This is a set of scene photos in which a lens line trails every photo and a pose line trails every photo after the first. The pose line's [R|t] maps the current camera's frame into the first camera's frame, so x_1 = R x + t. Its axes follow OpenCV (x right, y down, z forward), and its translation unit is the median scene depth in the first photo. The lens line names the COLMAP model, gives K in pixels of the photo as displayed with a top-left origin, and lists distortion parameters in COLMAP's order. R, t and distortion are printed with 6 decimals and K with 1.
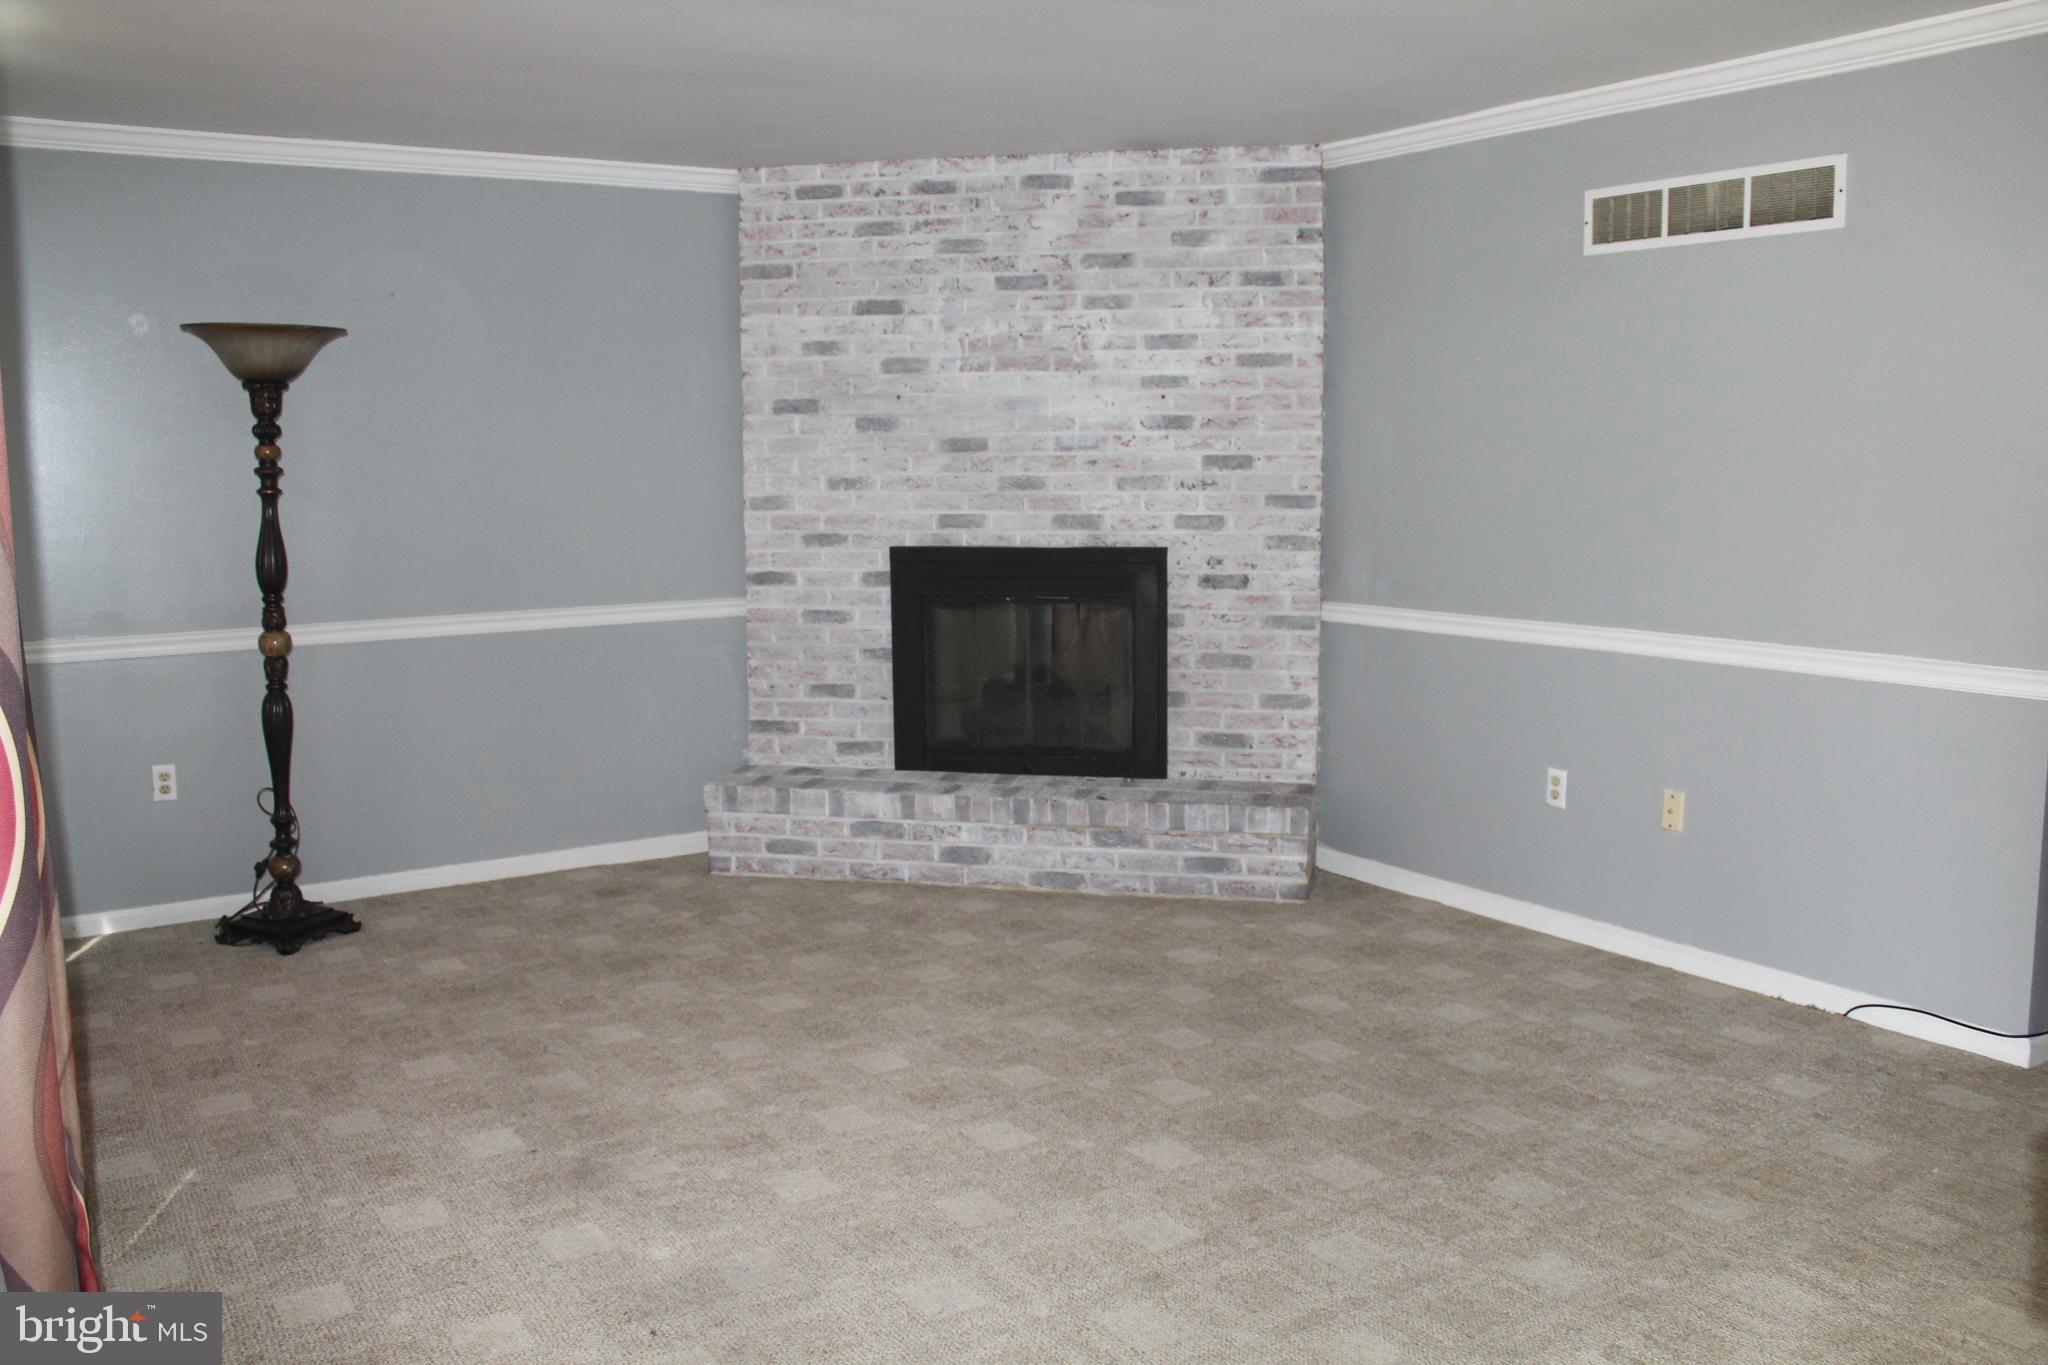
lens RADIAL K [[1723.2, 0, 1023.2], [0, 1723.2, 687.0], [0, 0, 1]] dist [-0.167376, 0.148155]
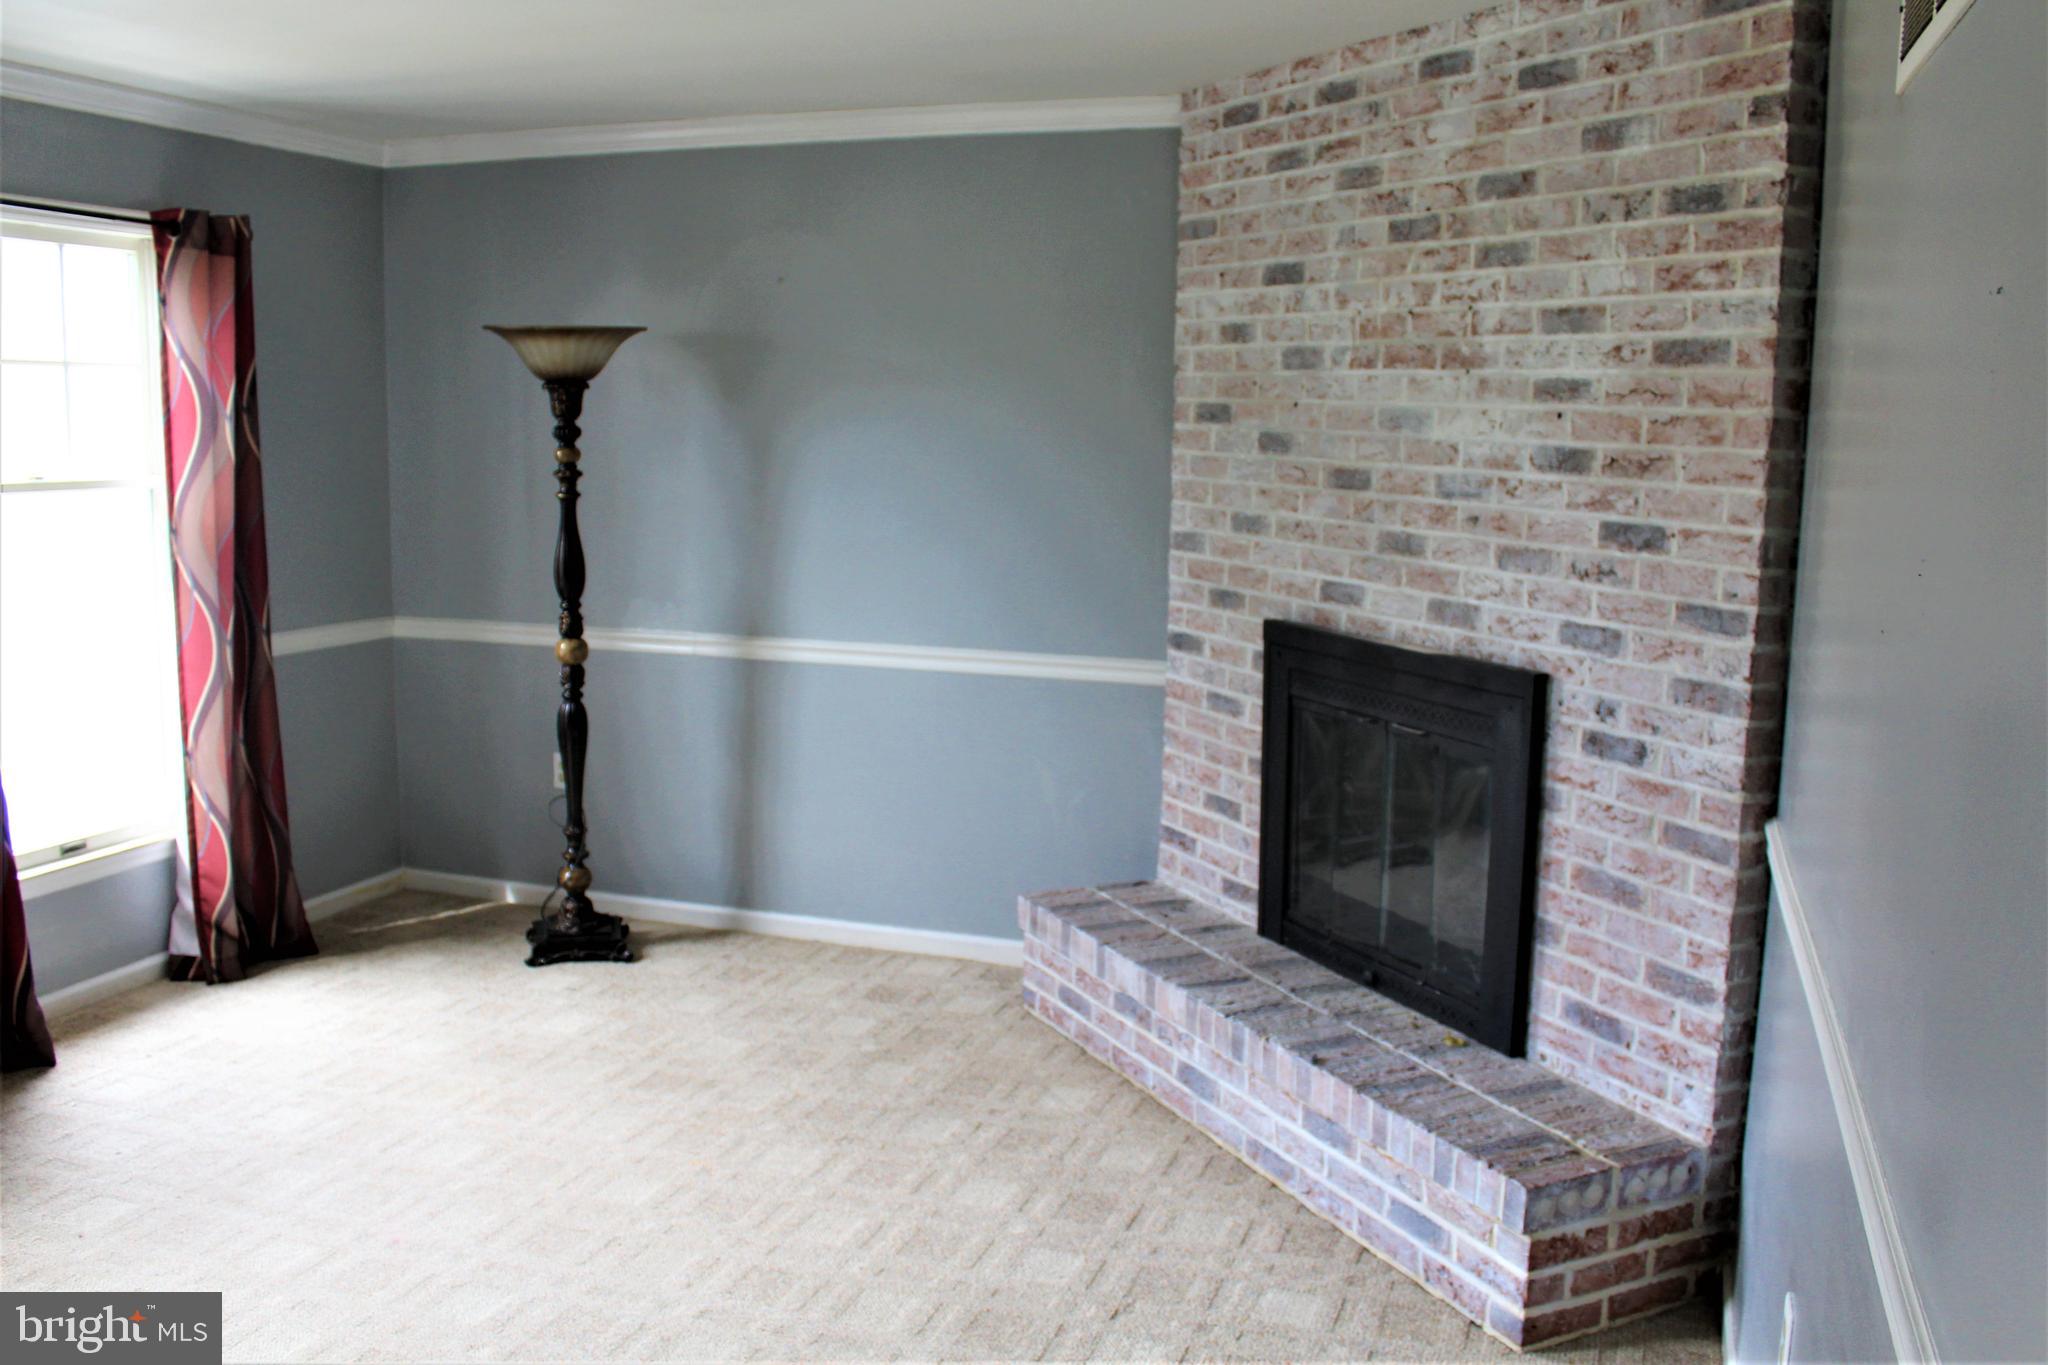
lens RADIAL K [[1820.2, 0, 1021.6], [0, 1820.2, 676.2], [0, 0, 1]] dist [-0.130897, 0.053693]
pose [[0.599954, 0.134267, -0.788687, 0.460363], [-0.126013, 0.989370, 0.072574, -0.102598], [0.790048, 0.055844, 0.610496, 0.487583]]
